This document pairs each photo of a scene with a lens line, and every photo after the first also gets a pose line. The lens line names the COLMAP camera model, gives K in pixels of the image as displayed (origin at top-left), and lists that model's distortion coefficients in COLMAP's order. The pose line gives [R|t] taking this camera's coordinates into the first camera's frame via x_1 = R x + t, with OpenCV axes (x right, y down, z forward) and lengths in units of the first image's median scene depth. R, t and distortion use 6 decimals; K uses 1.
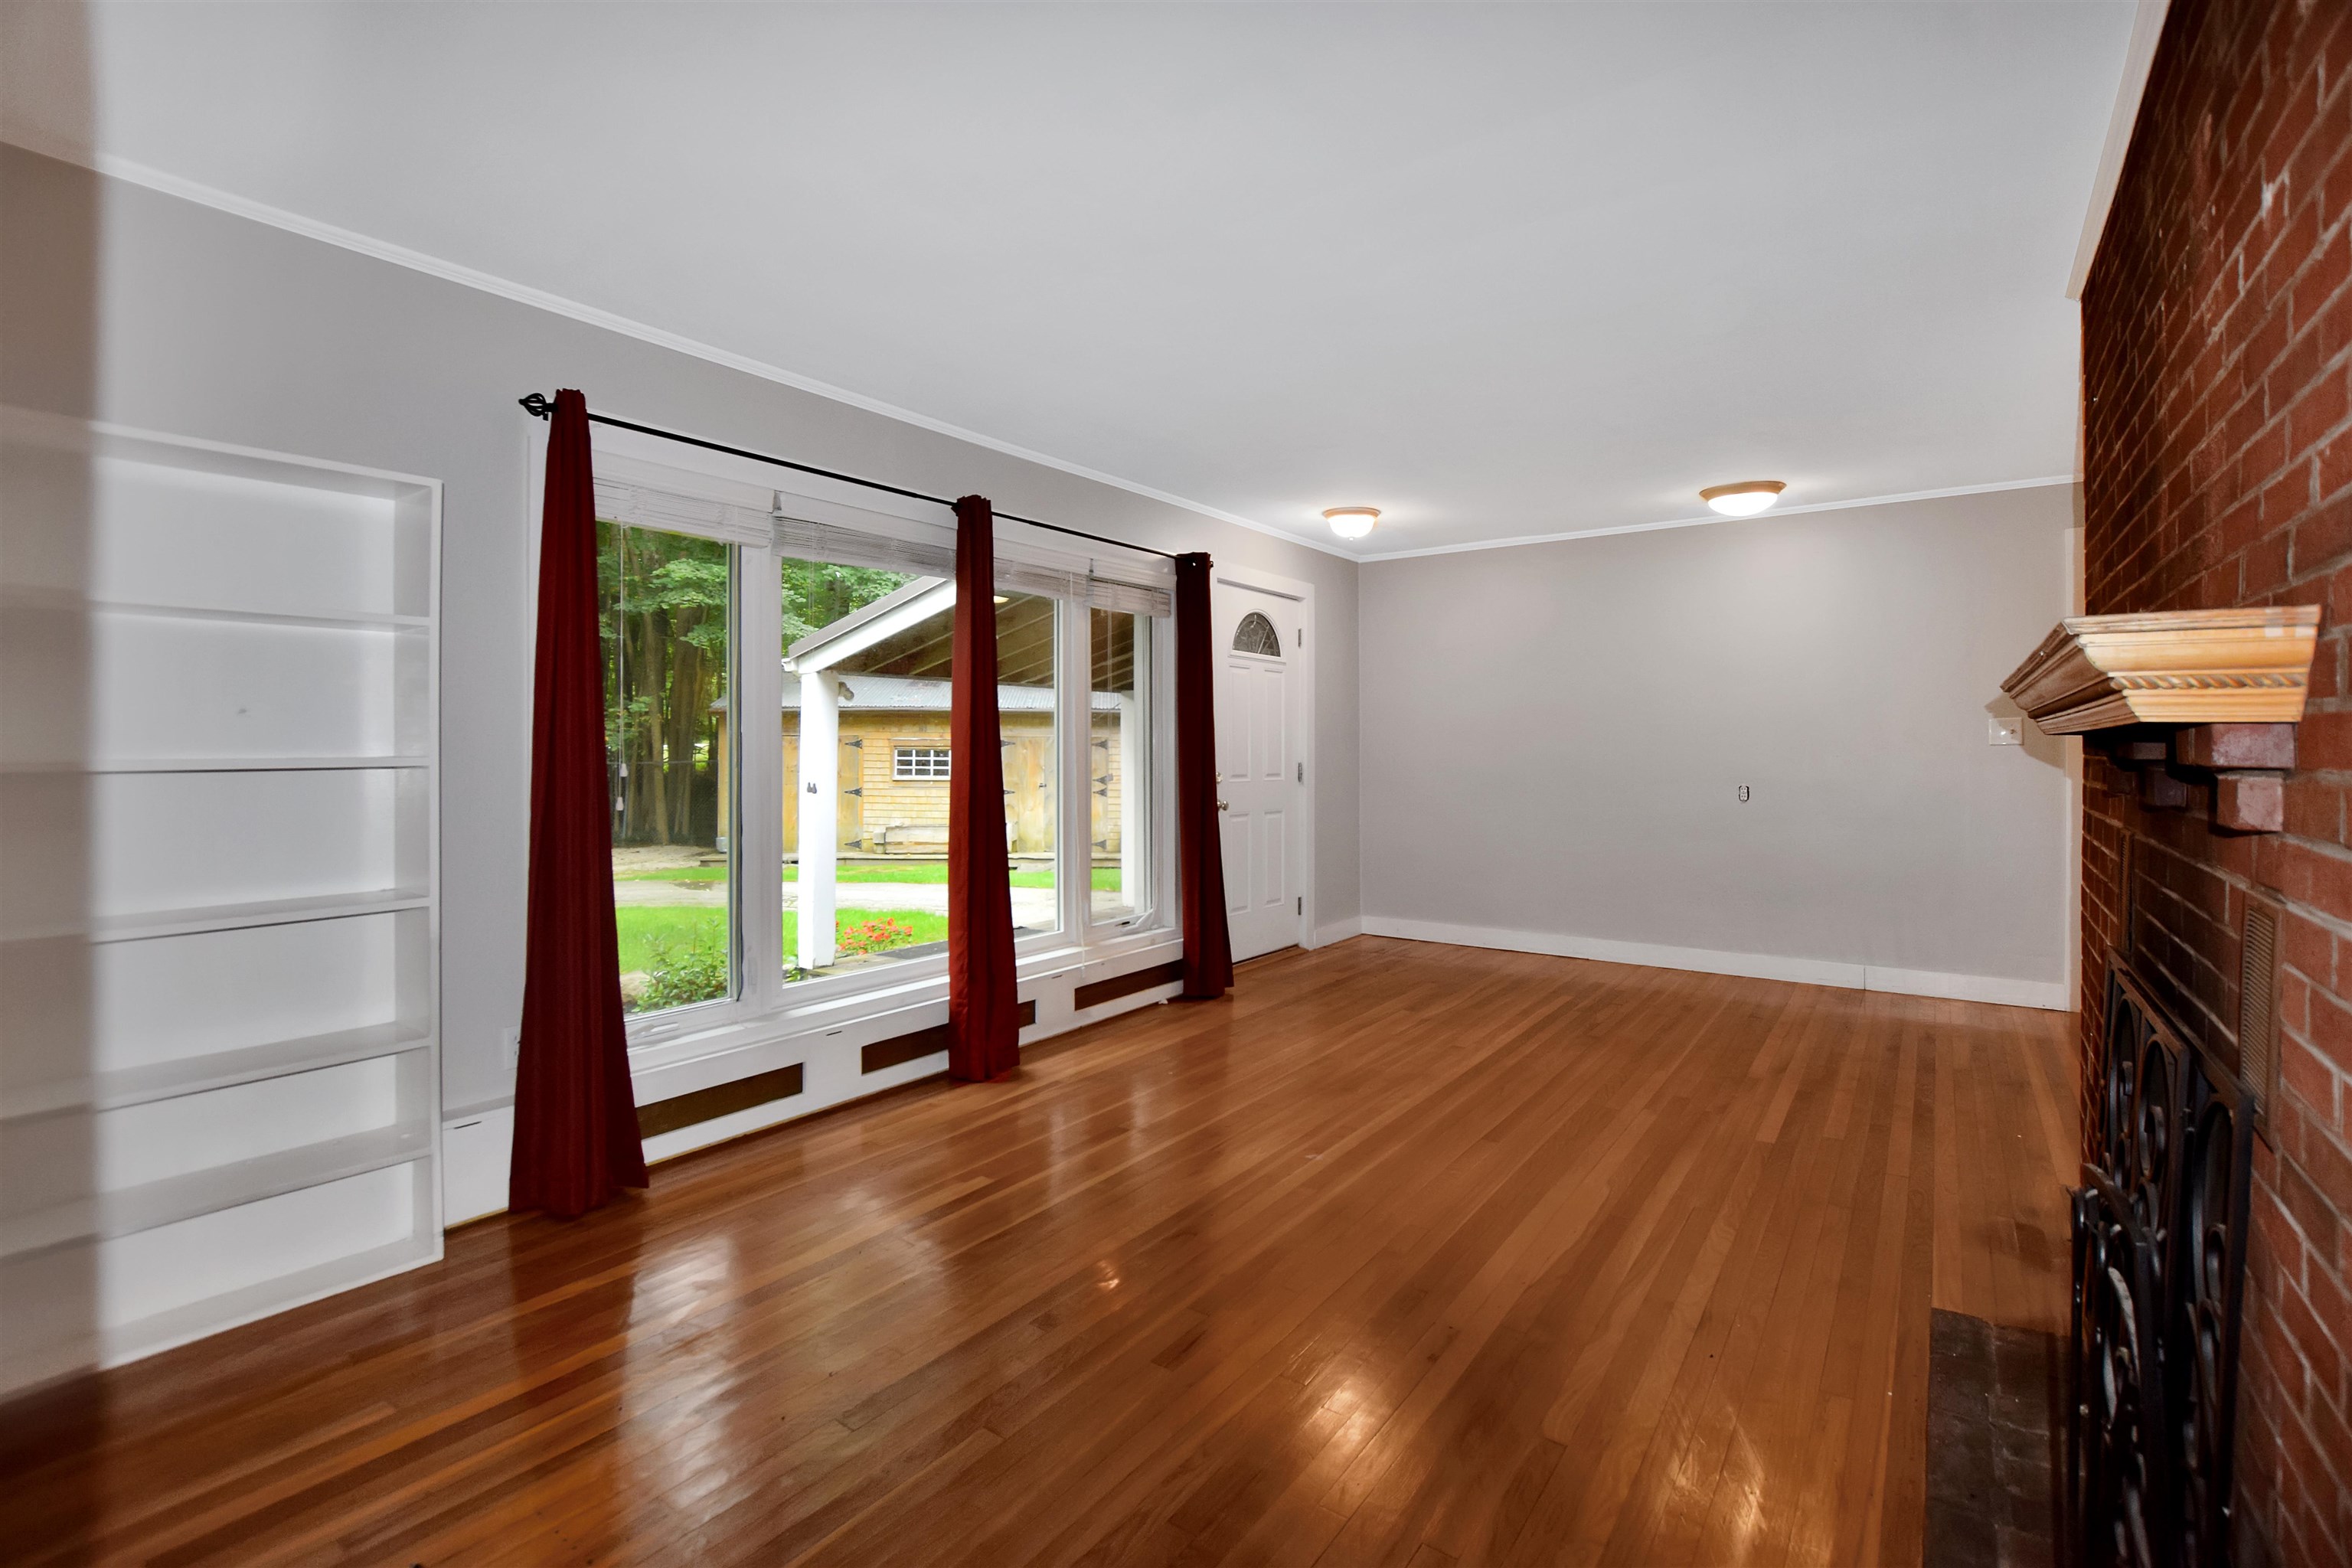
lens RADIAL K [[1059.8, 0, 1169.6], [0, 1059.8, 802.1], [0, 0, 1]] dist [-0.023250, 0.000676]
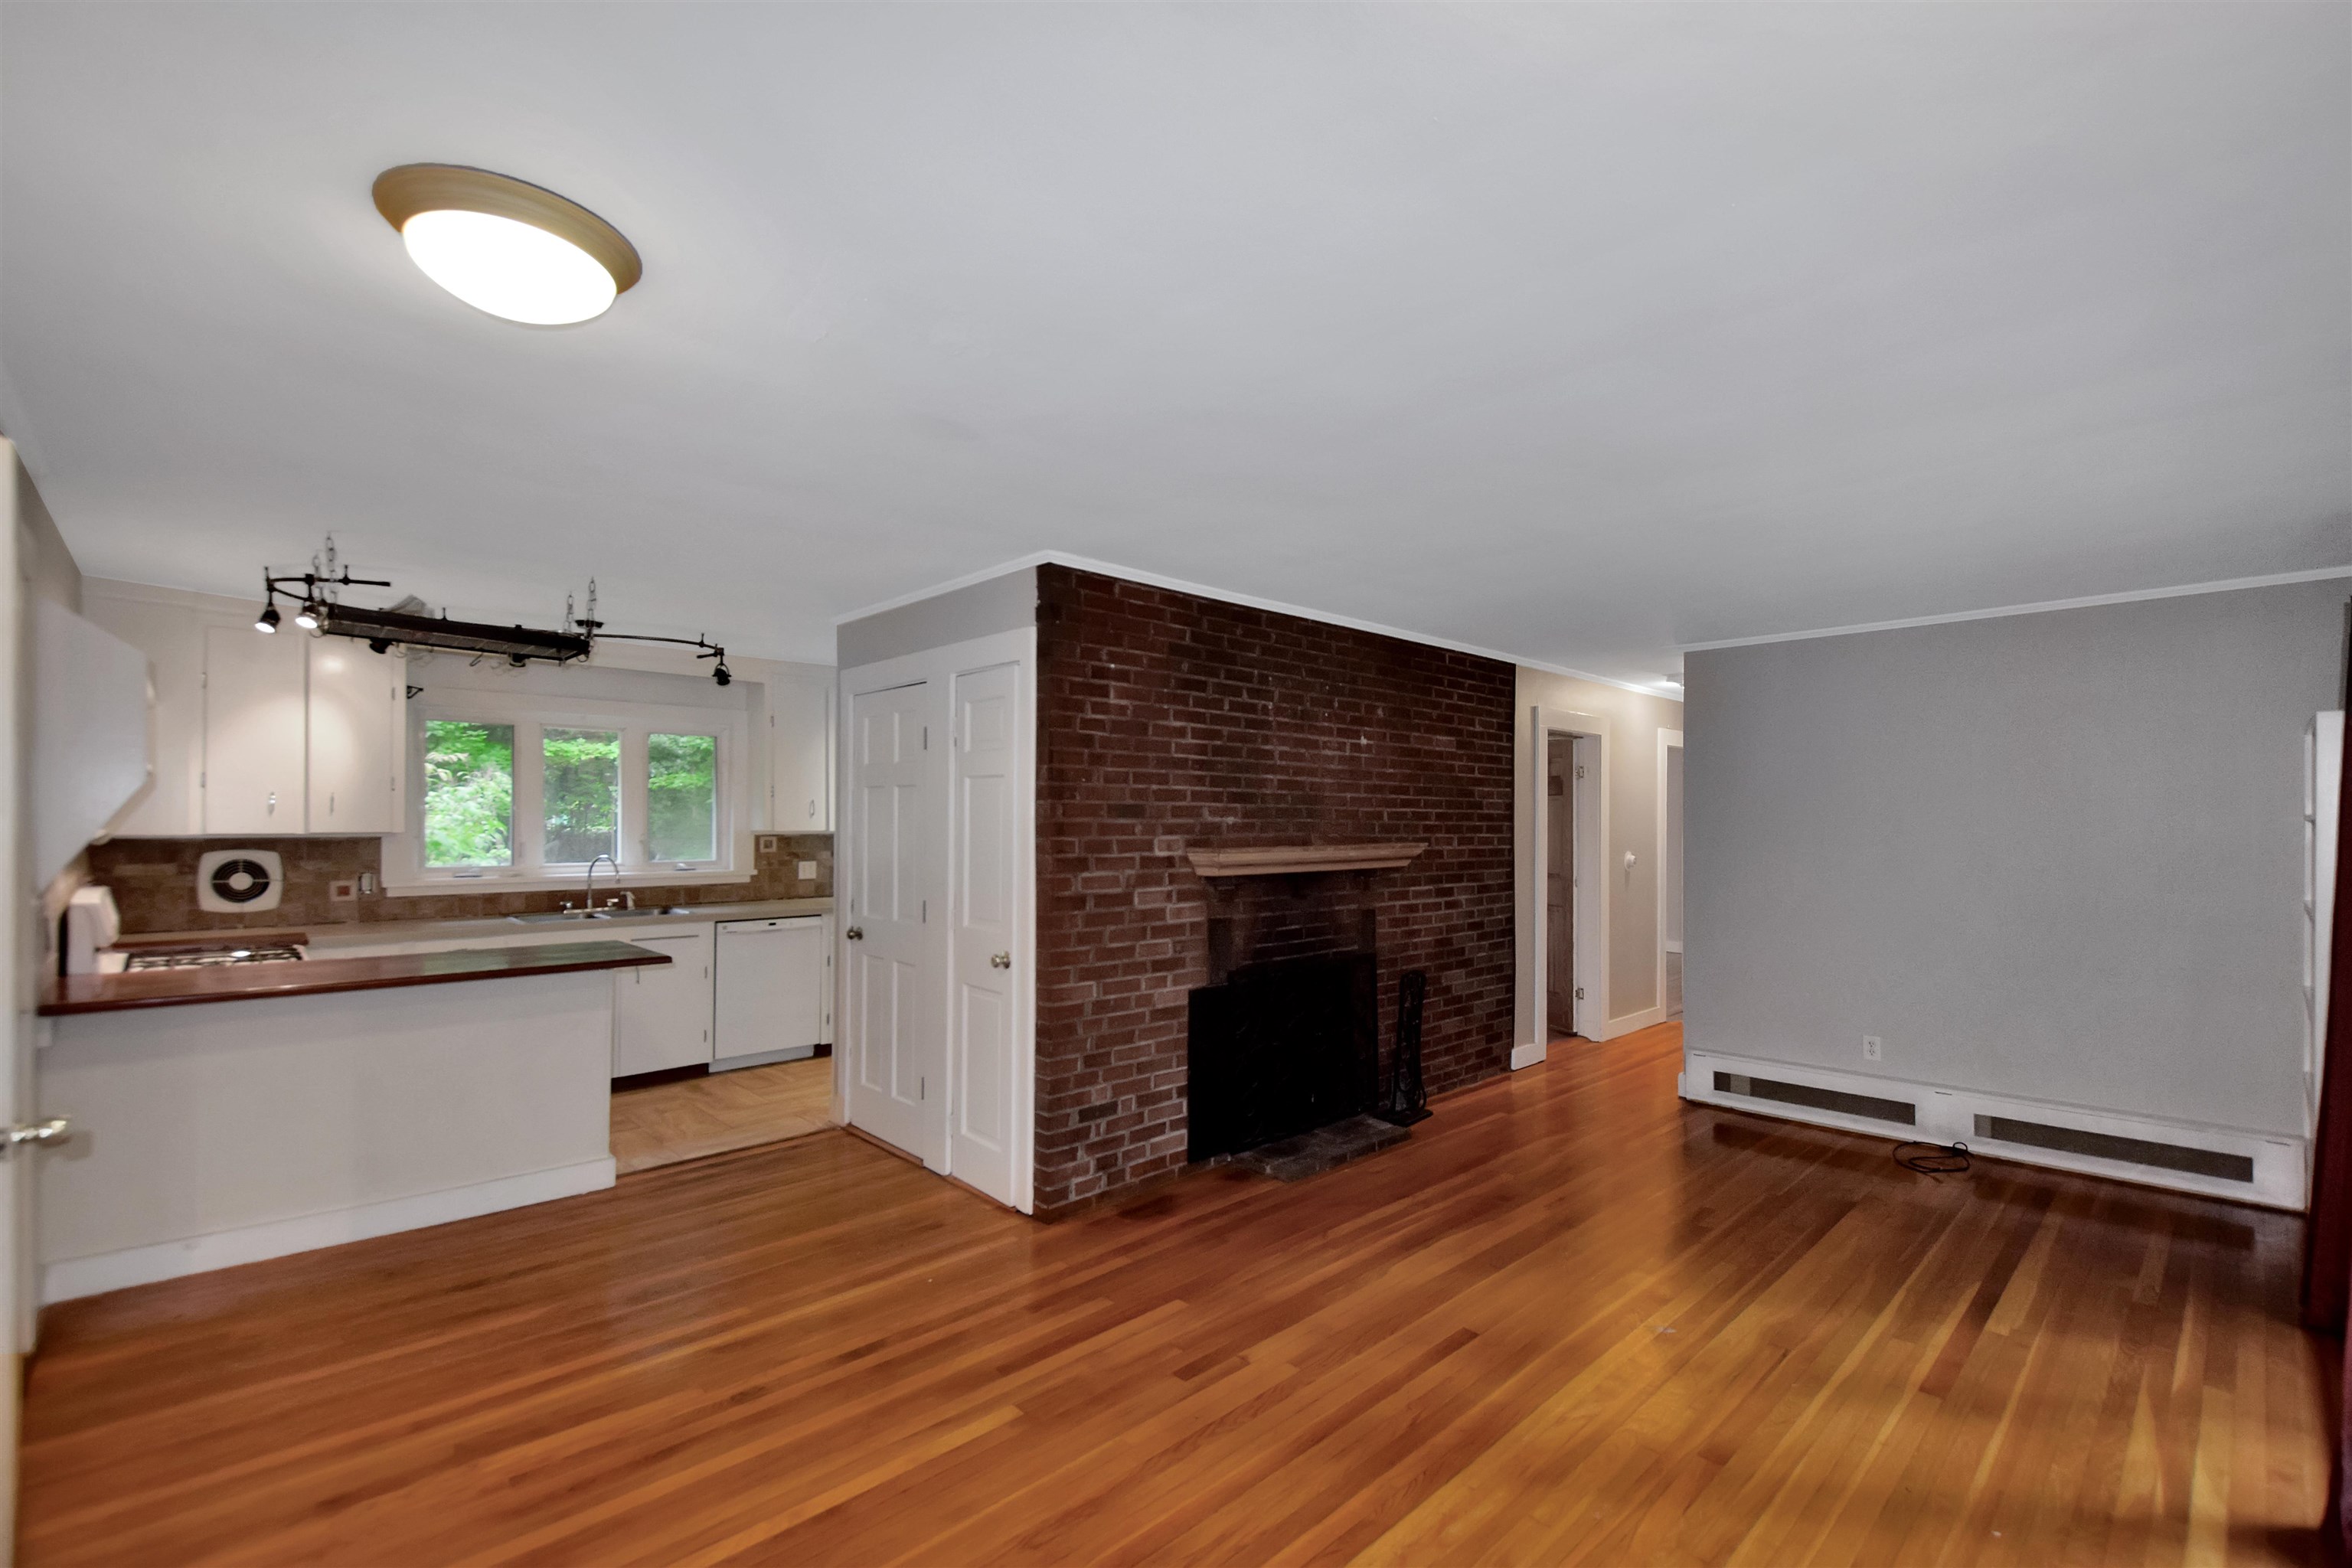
lens RADIAL K [[1026.4, 0, 1181.0], [0, 1026.4, 813.9], [0, 0, 1]] dist [0.015739, -0.000227]
pose [[-0.985274, -0.005953, 0.170880, 0.263231], [0.002605, 0.998755, 0.049819, -0.117476], [-0.170964, 0.049531, -0.984032, 1.250433]]
